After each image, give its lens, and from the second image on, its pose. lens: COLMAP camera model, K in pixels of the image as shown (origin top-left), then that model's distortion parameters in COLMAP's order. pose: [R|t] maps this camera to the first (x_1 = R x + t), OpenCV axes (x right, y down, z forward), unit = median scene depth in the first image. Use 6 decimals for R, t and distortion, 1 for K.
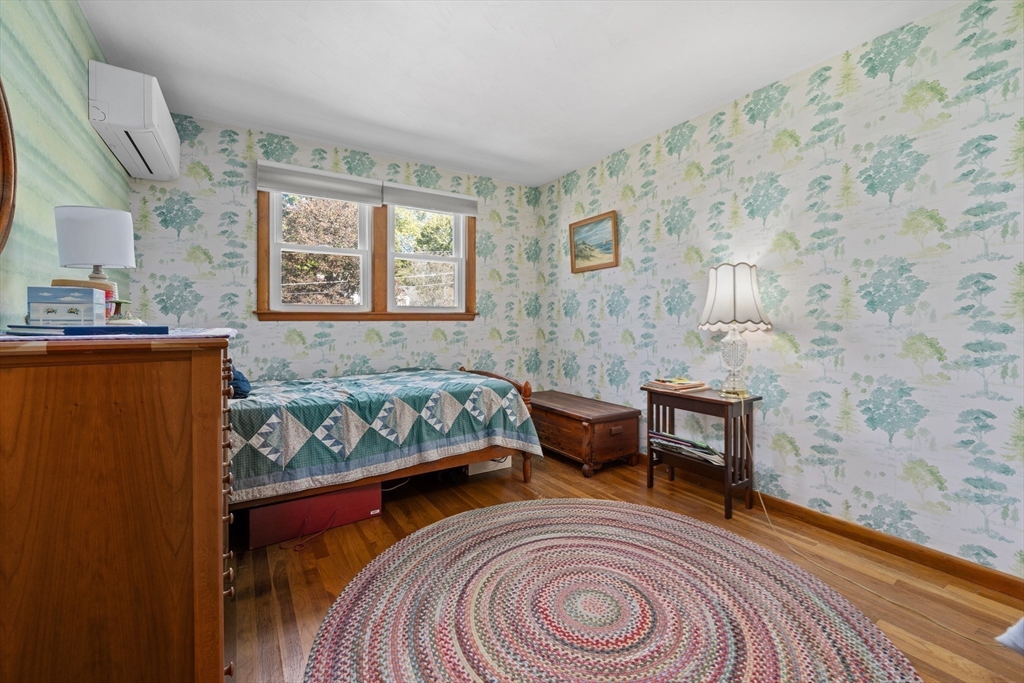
lens RADIAL K [[420.3, 0, 509.9], [0, 420.3, 332.4], [0, 0, 1]] dist [0.000448, -0.000073]
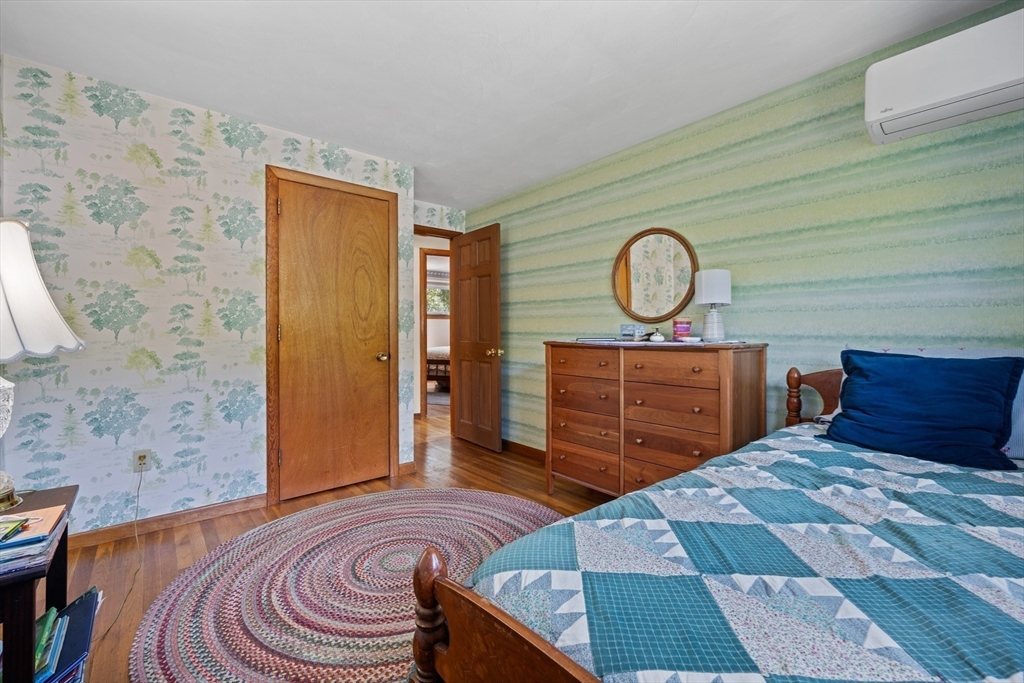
lens RADIAL K [[420.3, 0, 507.4], [0, 420.3, 336.4], [0, 0, 1]] dist [0.000448, -0.000073]
pose [[-0.990997, -0.003406, -0.133842, 0.053043], [-0.006039, 0.999796, 0.019275, -0.060514], [0.133749, 0.019909, -0.990815, 2.323698]]
